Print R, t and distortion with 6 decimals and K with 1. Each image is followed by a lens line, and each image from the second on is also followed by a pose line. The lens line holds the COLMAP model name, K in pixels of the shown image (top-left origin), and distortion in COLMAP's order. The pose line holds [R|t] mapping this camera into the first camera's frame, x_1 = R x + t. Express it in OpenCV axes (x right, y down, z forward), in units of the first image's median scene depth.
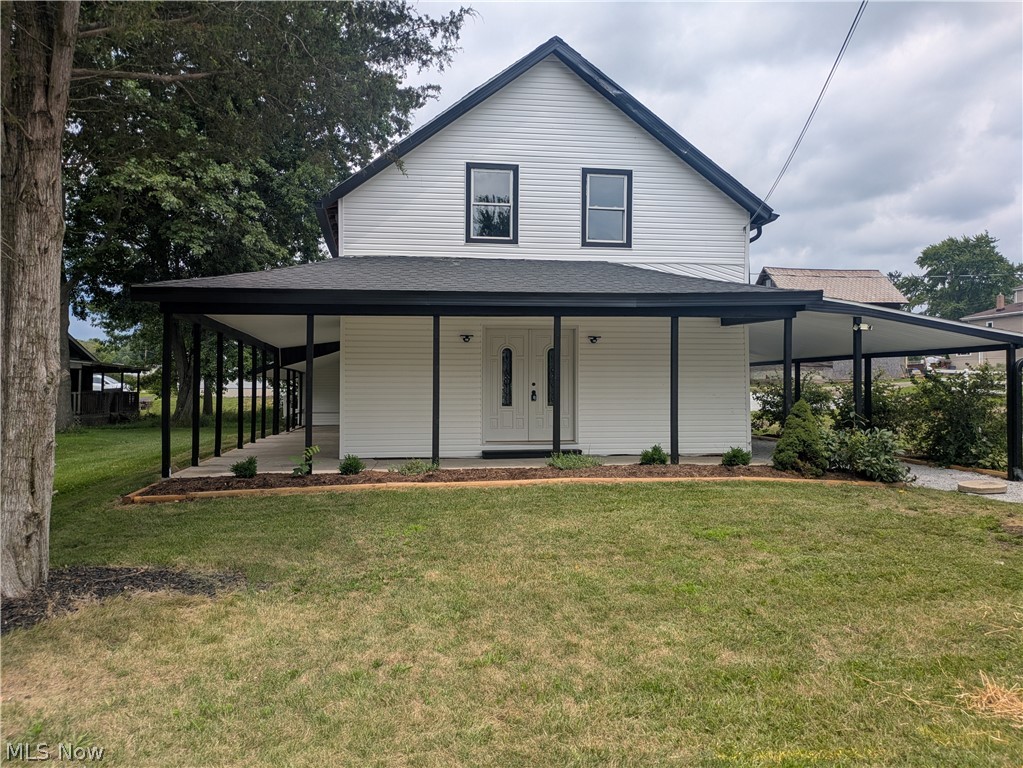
lens RADIAL K [[756.2, 0, 506.0], [0, 756.2, 381.9], [0, 0, 1]] dist [0.064485, 0.002285]
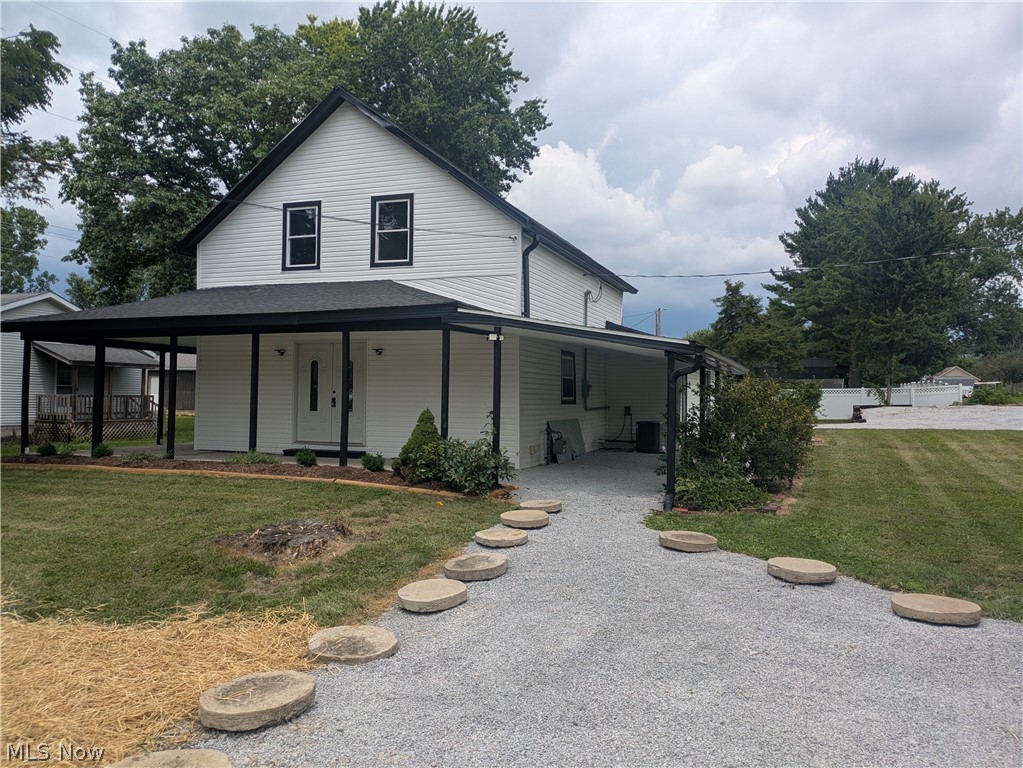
lens RADIAL K [[756.2, 0, 510.7], [0, 756.2, 385.9], [0, 0, 1]] dist [0.064485, 0.002285]
pose [[0.874549, 0.007637, -0.484877, 0.825258], [-0.011915, 0.999913, -0.005743, -0.002686], [0.484791, 0.010800, 0.874564, 0.137510]]
